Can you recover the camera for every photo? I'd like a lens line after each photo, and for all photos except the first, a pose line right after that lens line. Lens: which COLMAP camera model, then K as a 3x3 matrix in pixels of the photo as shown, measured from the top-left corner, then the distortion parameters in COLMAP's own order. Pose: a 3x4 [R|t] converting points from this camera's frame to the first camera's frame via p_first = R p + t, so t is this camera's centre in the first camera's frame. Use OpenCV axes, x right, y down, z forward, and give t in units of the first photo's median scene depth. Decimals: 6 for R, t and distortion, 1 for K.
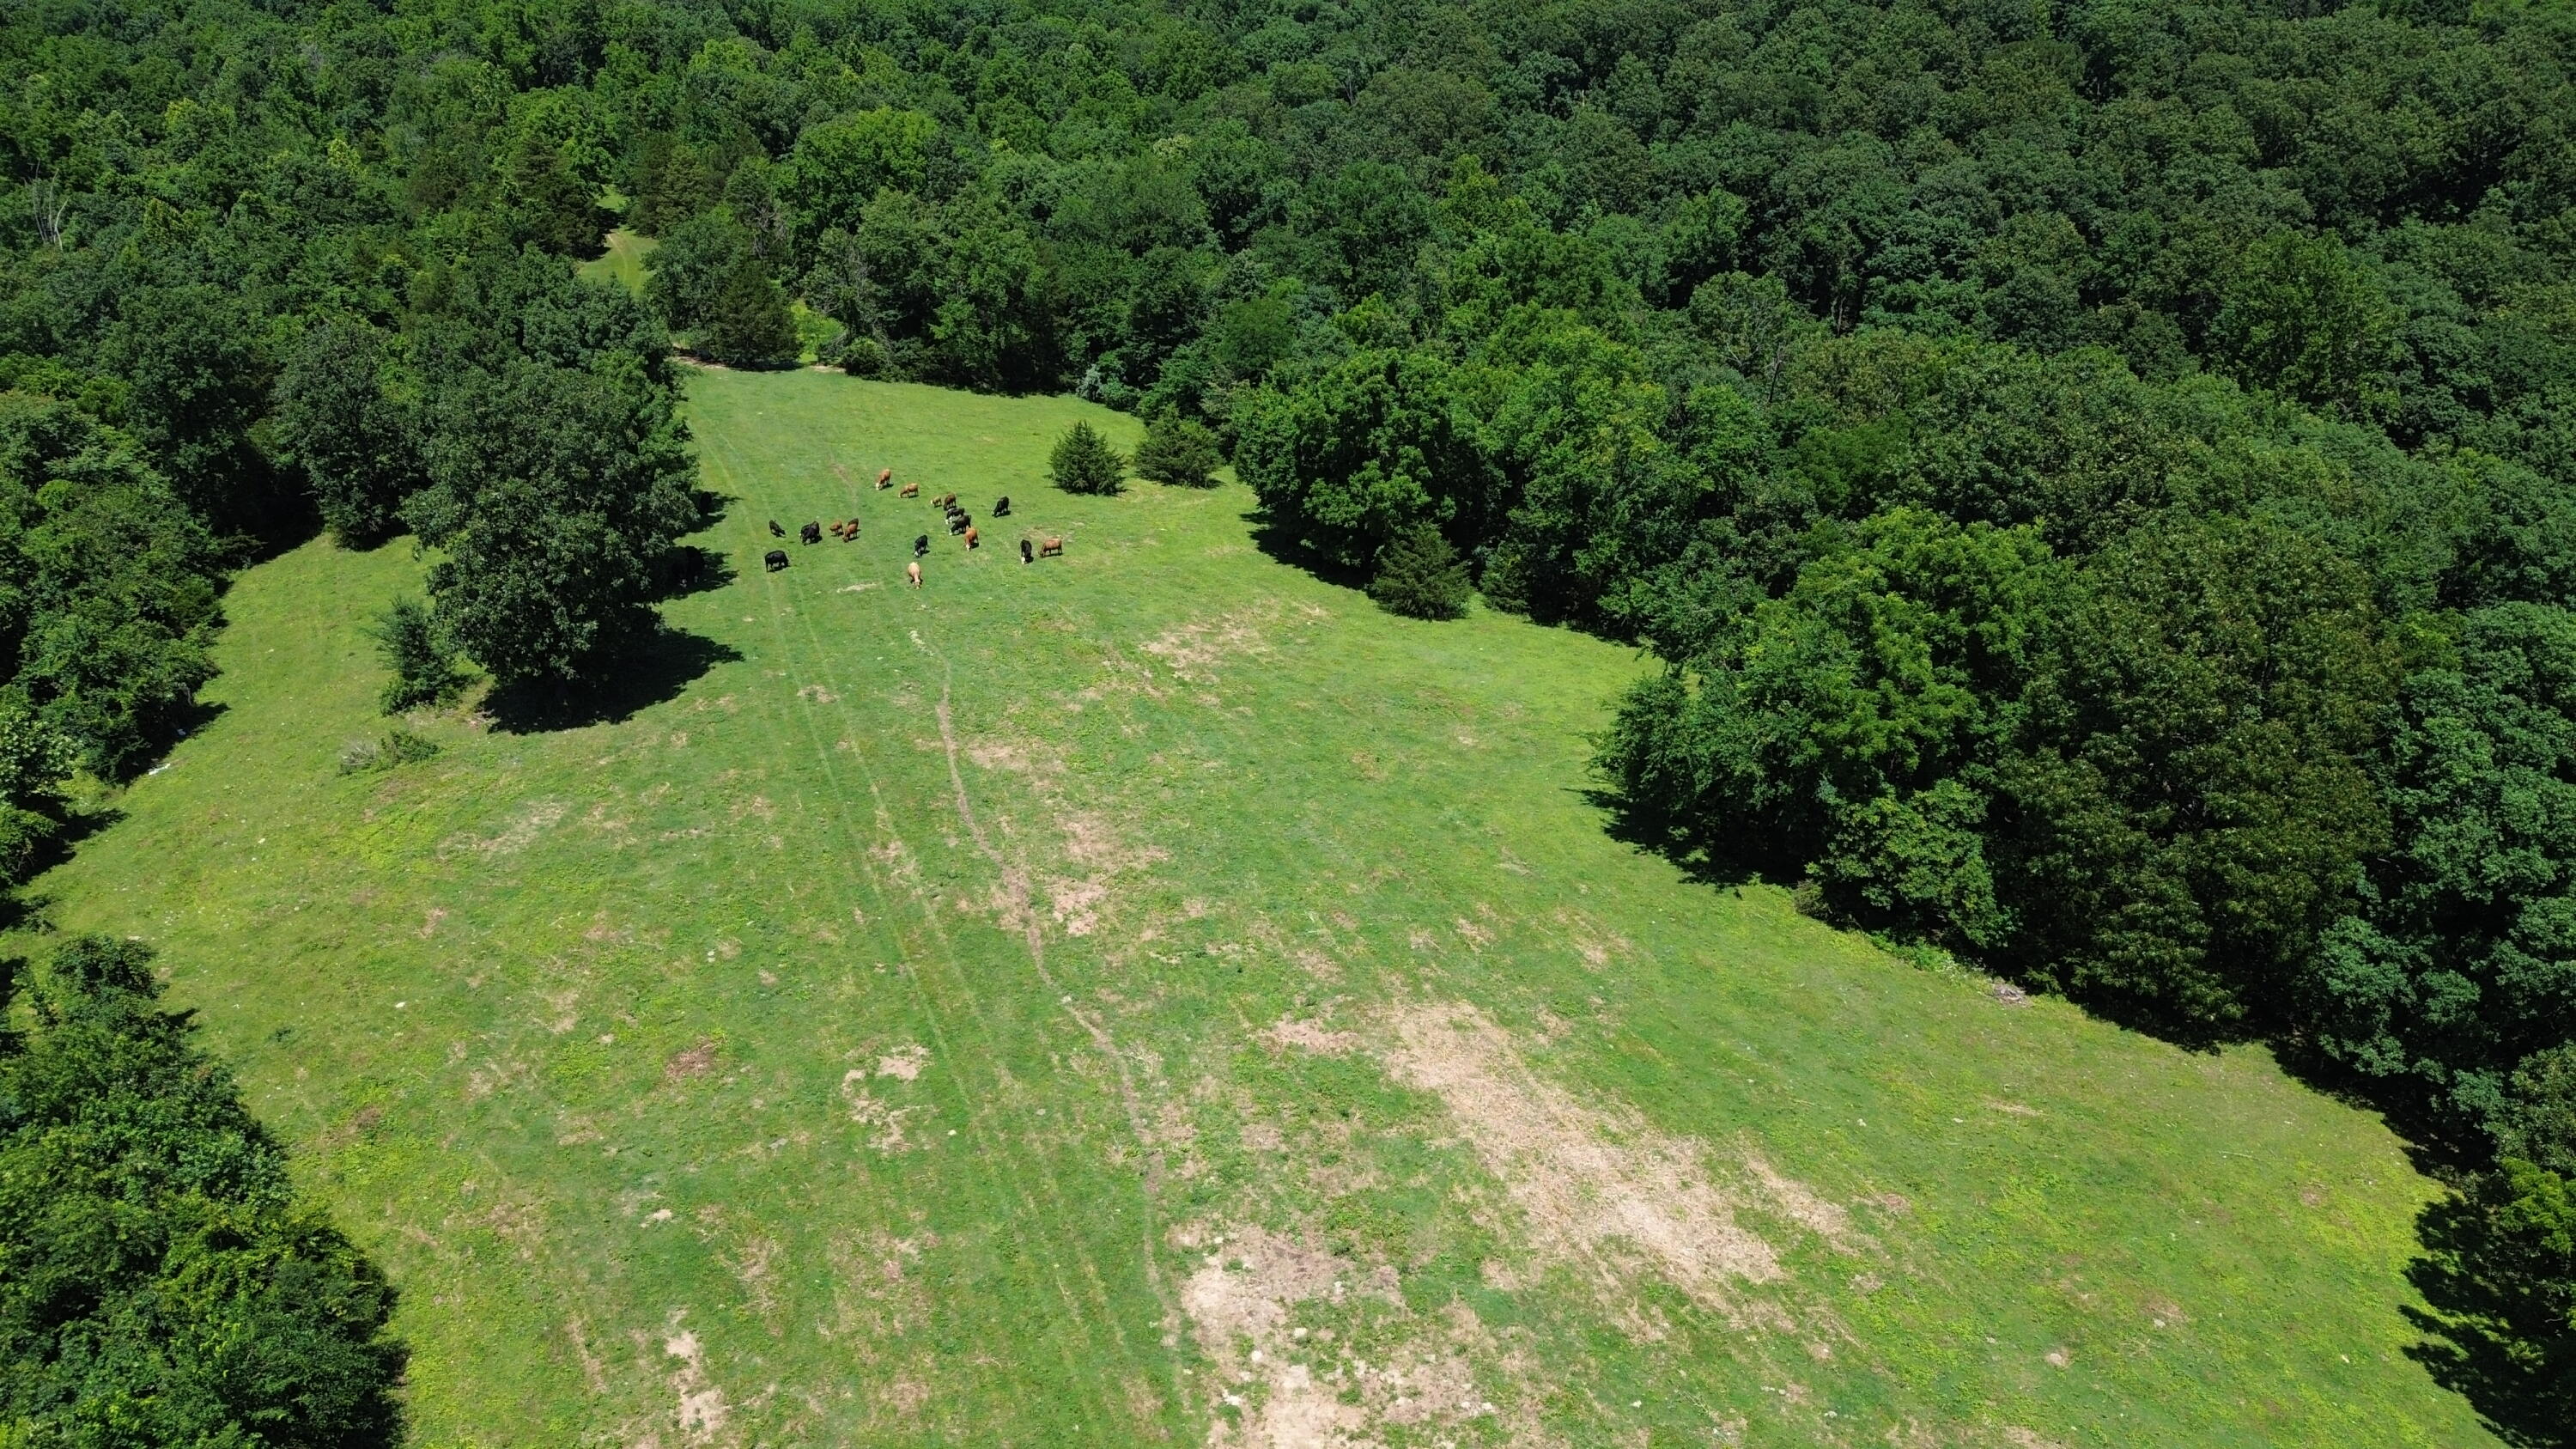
lens RADIAL K [[1768.5, 0, 1288.0], [0, 1768.5, 724.5], [0, 0, 1]] dist [0.064870, -0.041376]
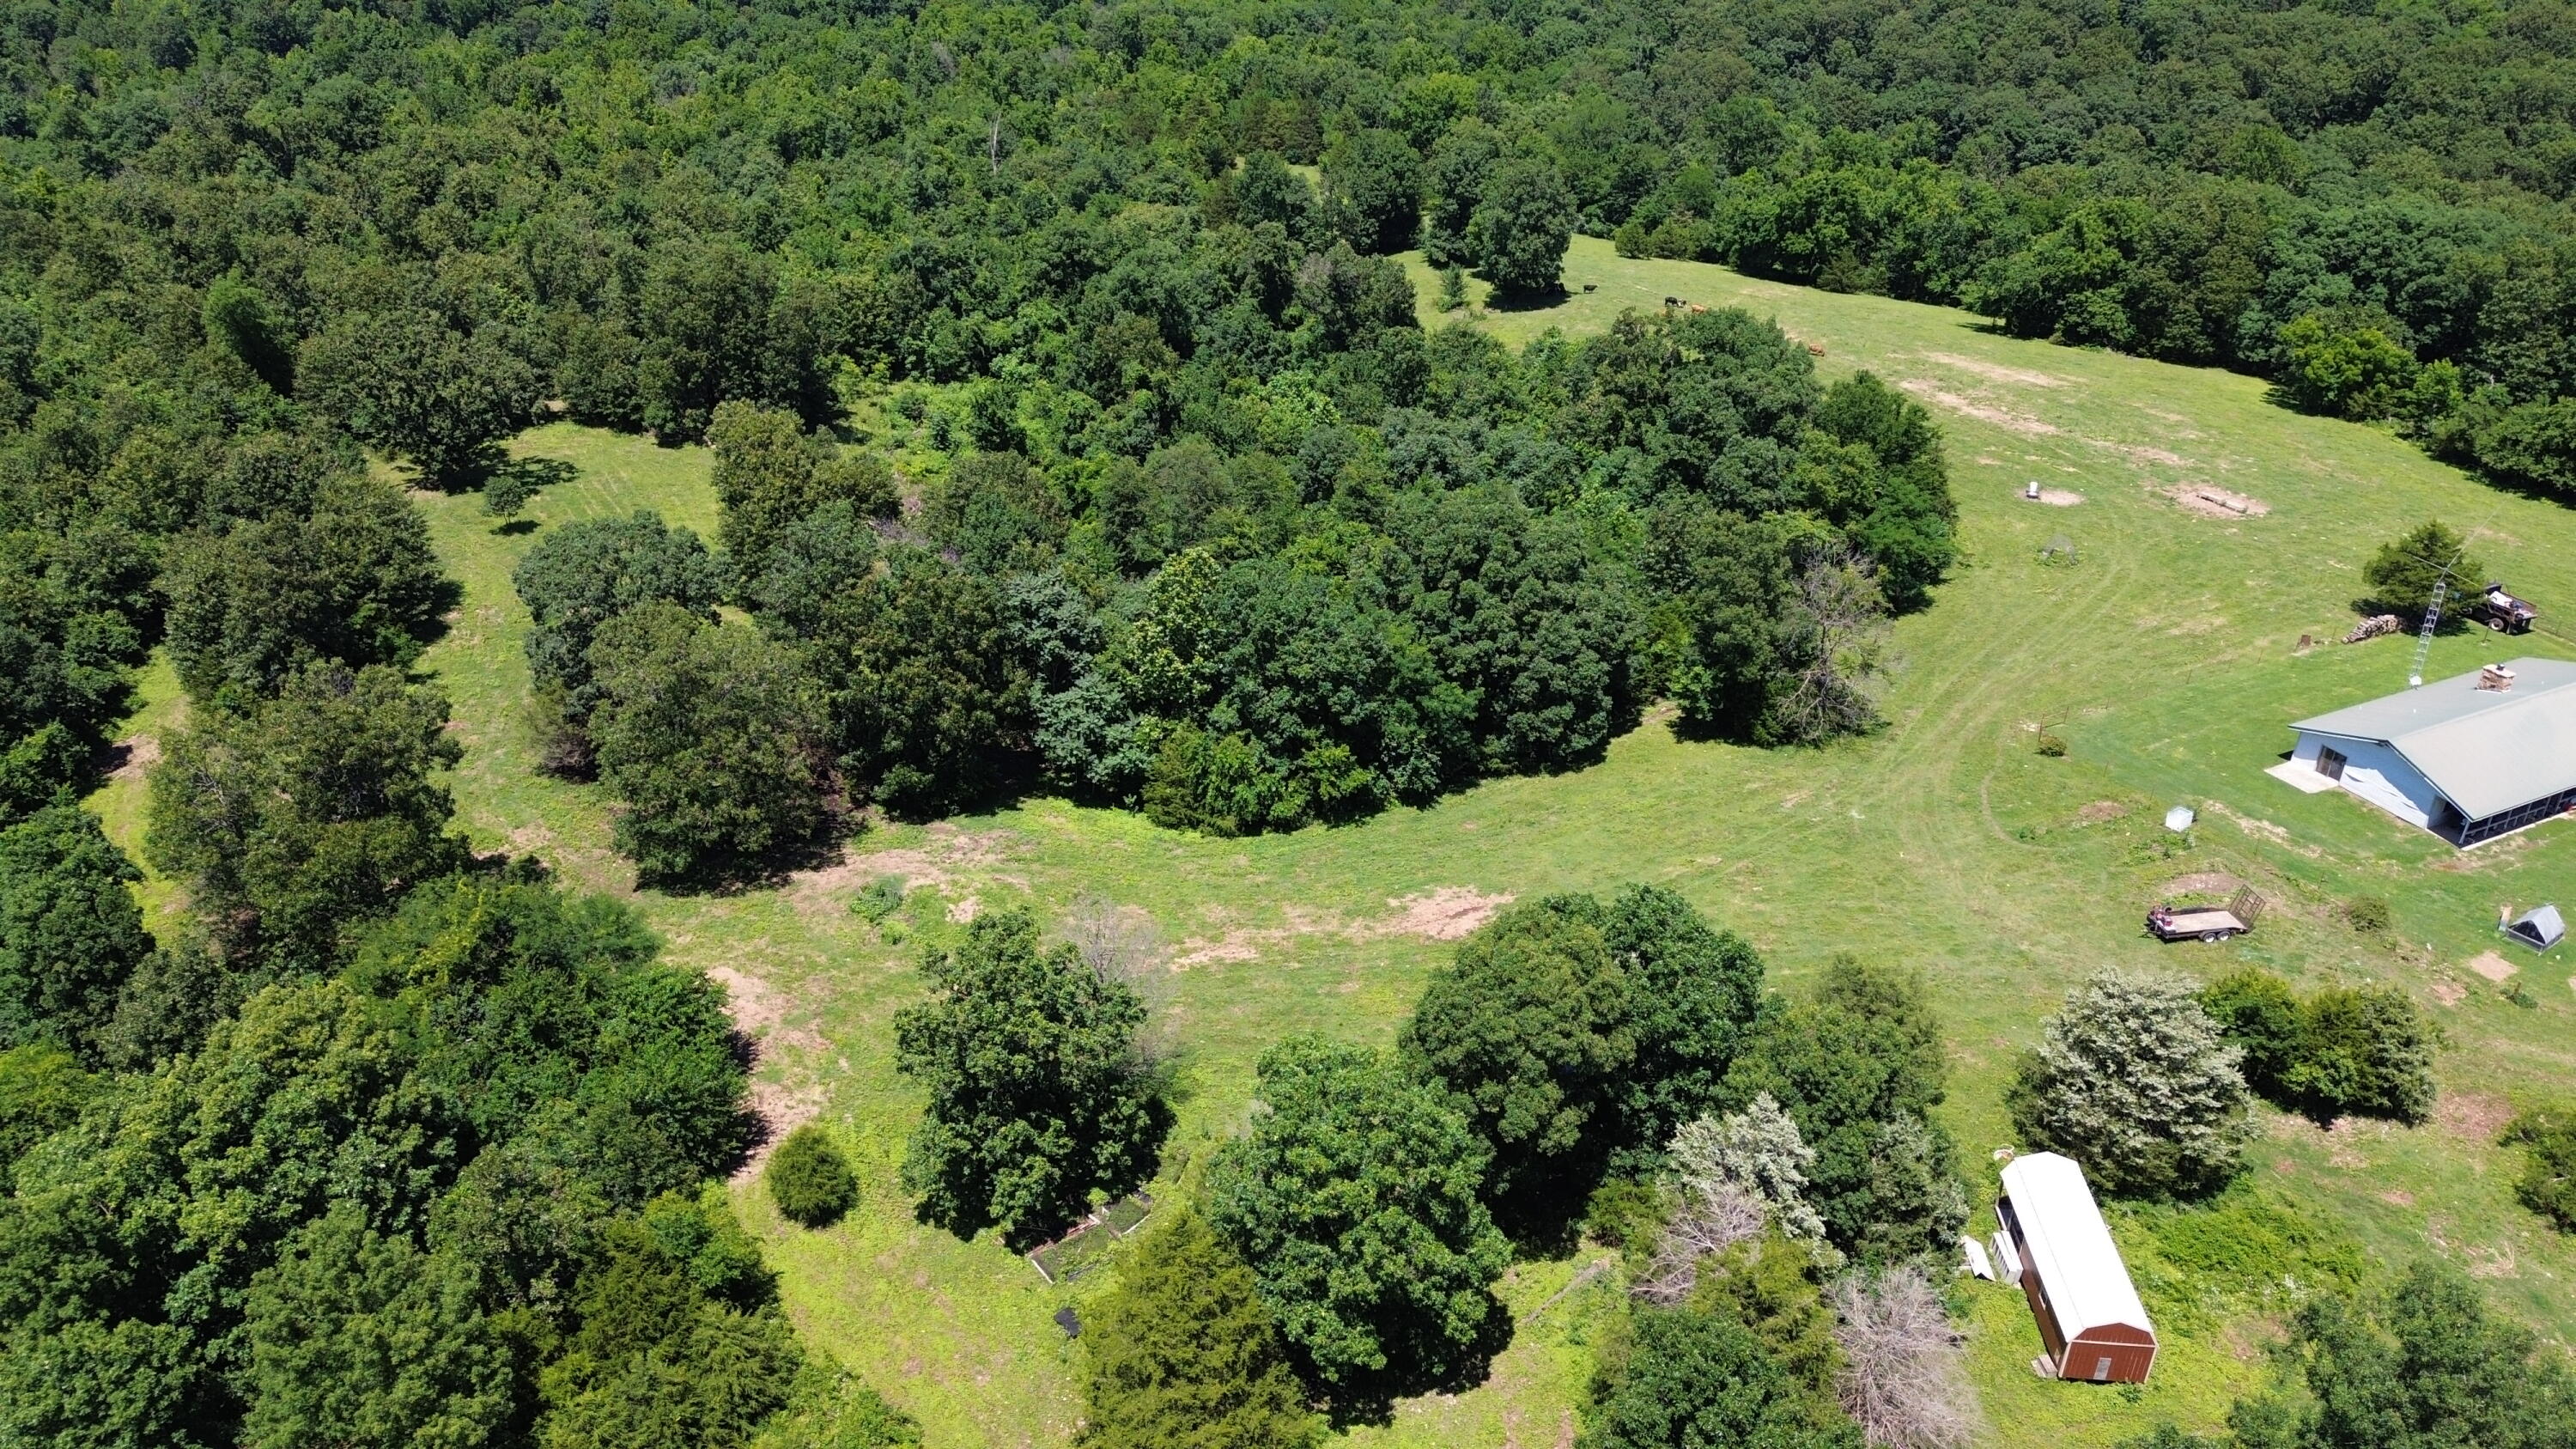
lens RADIAL K [[1768.5, 0, 1288.0], [0, 1768.5, 724.5], [0, 0, 1]] dist [0.064870, -0.041376]
pose [[0.999911, -0.000652, -0.013340, -0.407091], [0.000658, 1.000000, 0.000410, 0.330326], [0.013340, -0.000419, 0.999911, -0.845849]]
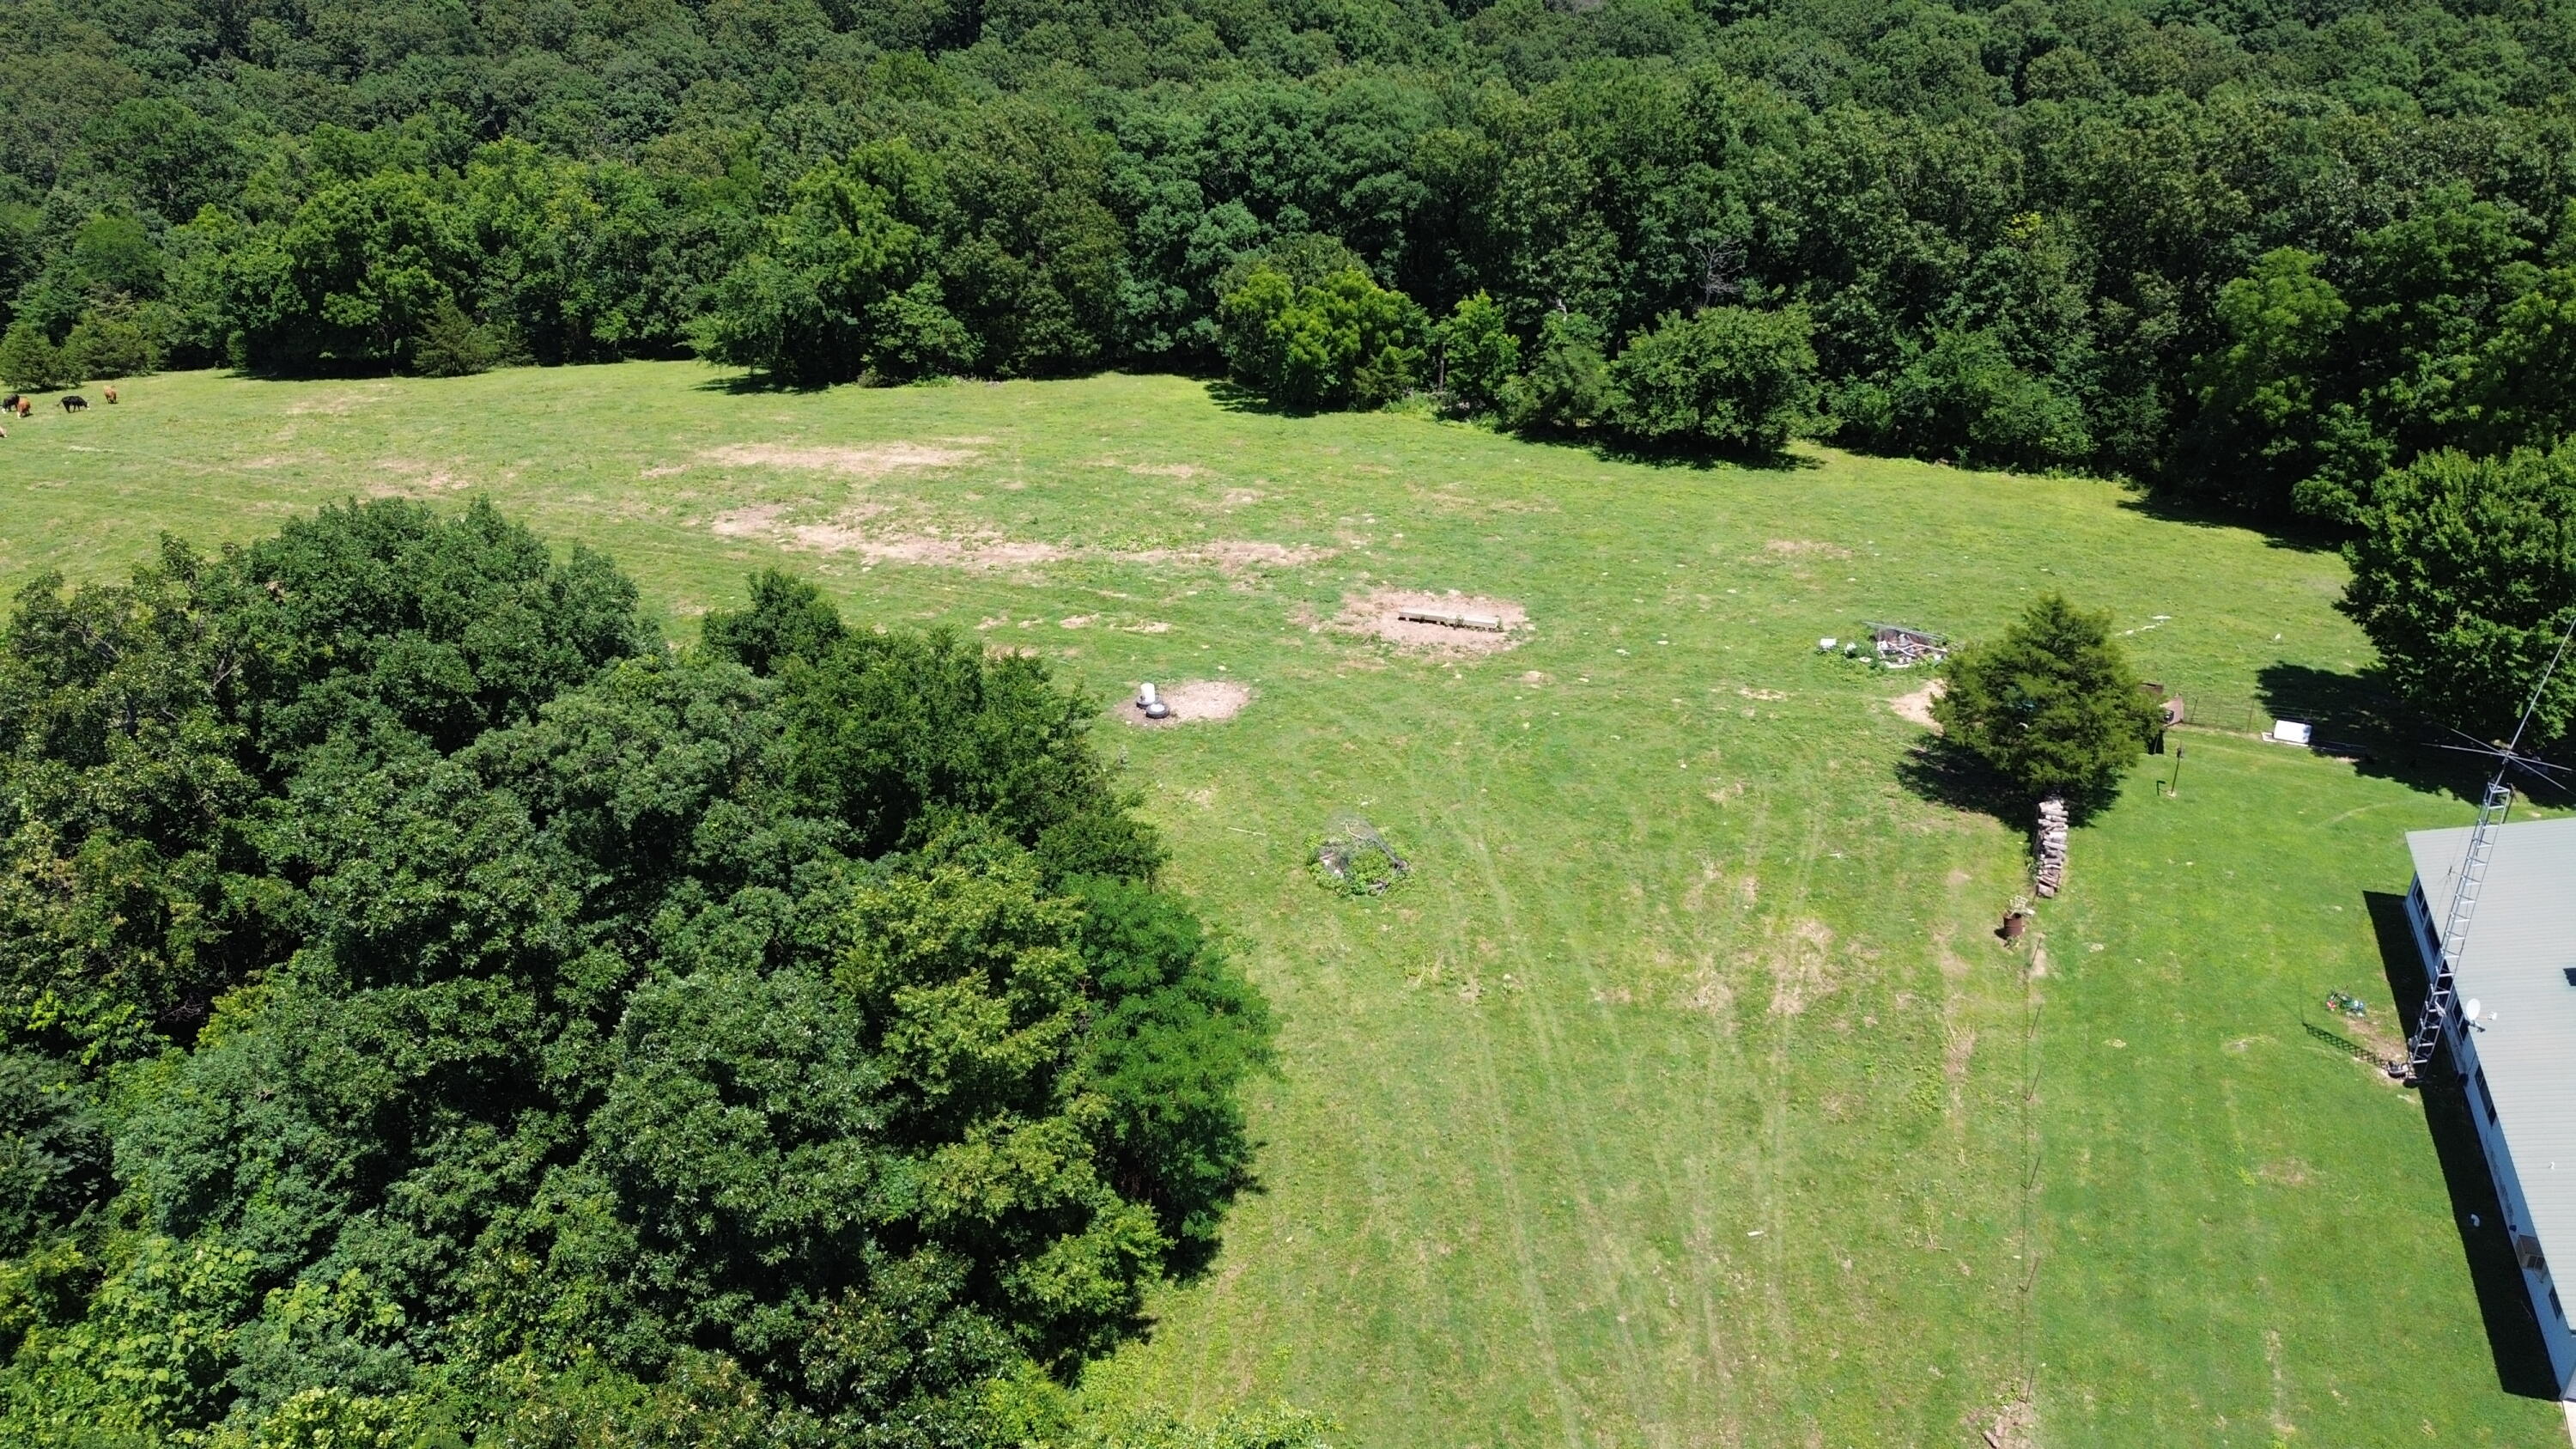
lens RADIAL K [[1839.5, 0, 1288.0], [0, 1839.5, 724.5], [0, 0, 1]] dist [0.028756, -0.041809]
pose [[0.714377, -0.336228, 0.613690, -0.284619], [0.347652, 0.931642, 0.105737, 0.169358], [-0.607292, 0.137815, 0.782435, -0.258628]]
